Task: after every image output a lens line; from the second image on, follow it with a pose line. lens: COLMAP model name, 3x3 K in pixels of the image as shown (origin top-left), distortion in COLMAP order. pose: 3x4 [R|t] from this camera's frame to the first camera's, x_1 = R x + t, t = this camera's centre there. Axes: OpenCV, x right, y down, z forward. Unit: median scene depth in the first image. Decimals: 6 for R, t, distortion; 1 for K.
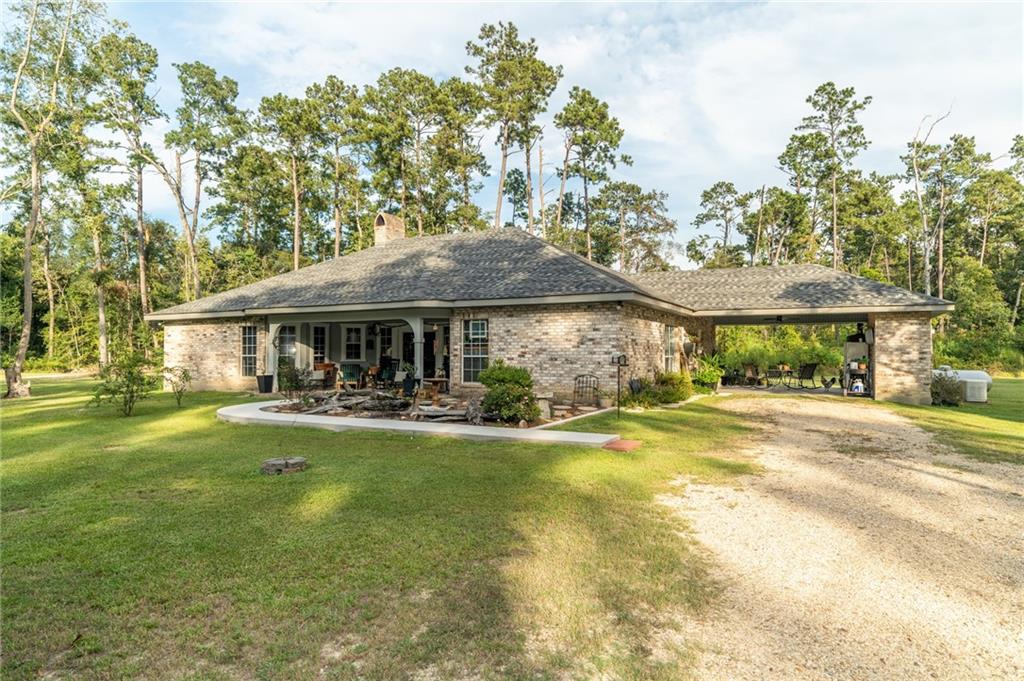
lens RADIAL K [[618.9, 0, 519.4], [0, 618.9, 339.5], [0, 0, 1]] dist [0.010088, 0.005804]
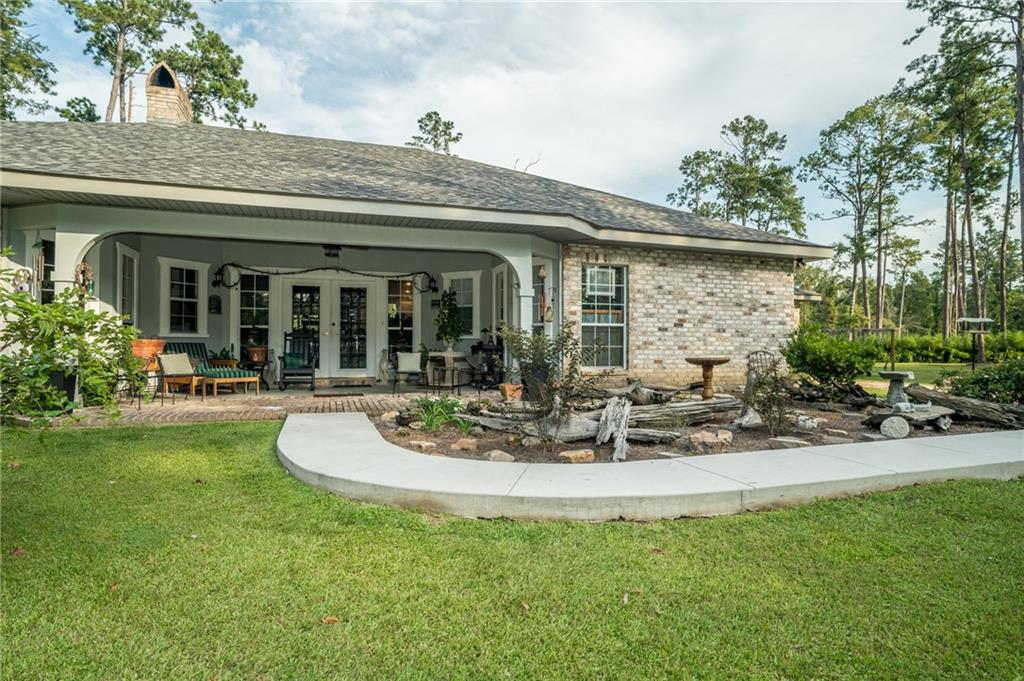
lens RADIAL K [[550.5, 0, 505.1], [0, 550.5, 345.5], [0, 0, 1]] dist [-0.029866, 0.000210]
pose [[0.694646, 0.006118, 0.719325, -0.146442], [-0.018489, 0.999785, 0.009351, 0.012223], [-0.719114, -0.019796, 0.694610, 0.187206]]
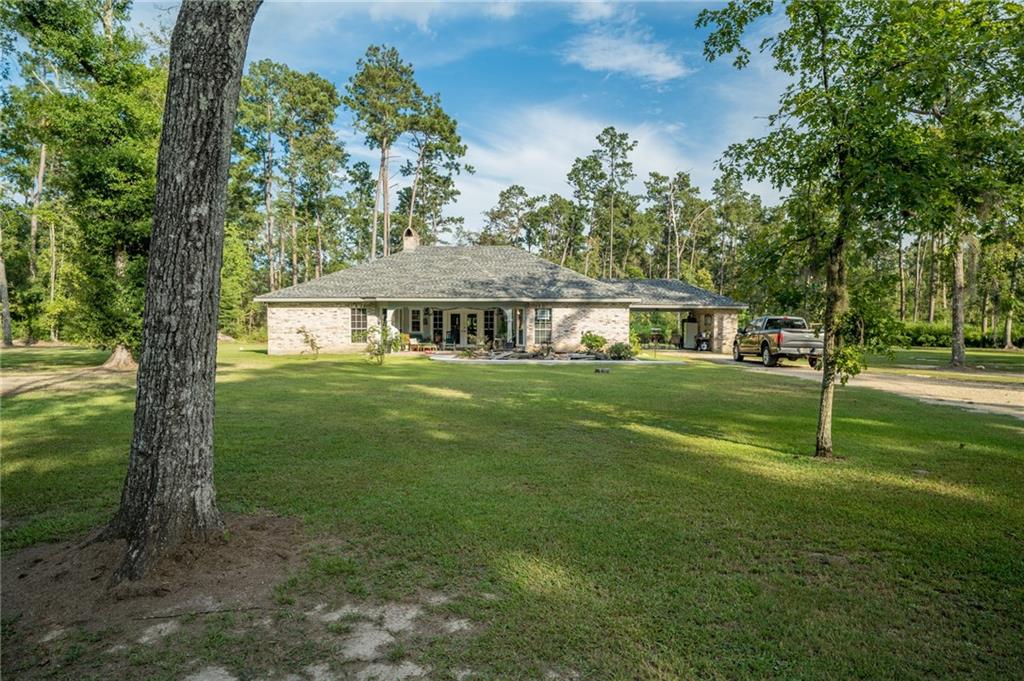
lens RADIAL K [[618.9, 0, 506.3], [0, 618.9, 338.6], [0, 0, 1]] dist [0.010088, 0.005804]
pose [[0.921377, -0.001438, 0.388668, -0.235040], [-0.014595, 0.999160, 0.038296, -0.003951], [-0.388397, -0.040958, 0.920582, -0.165269]]
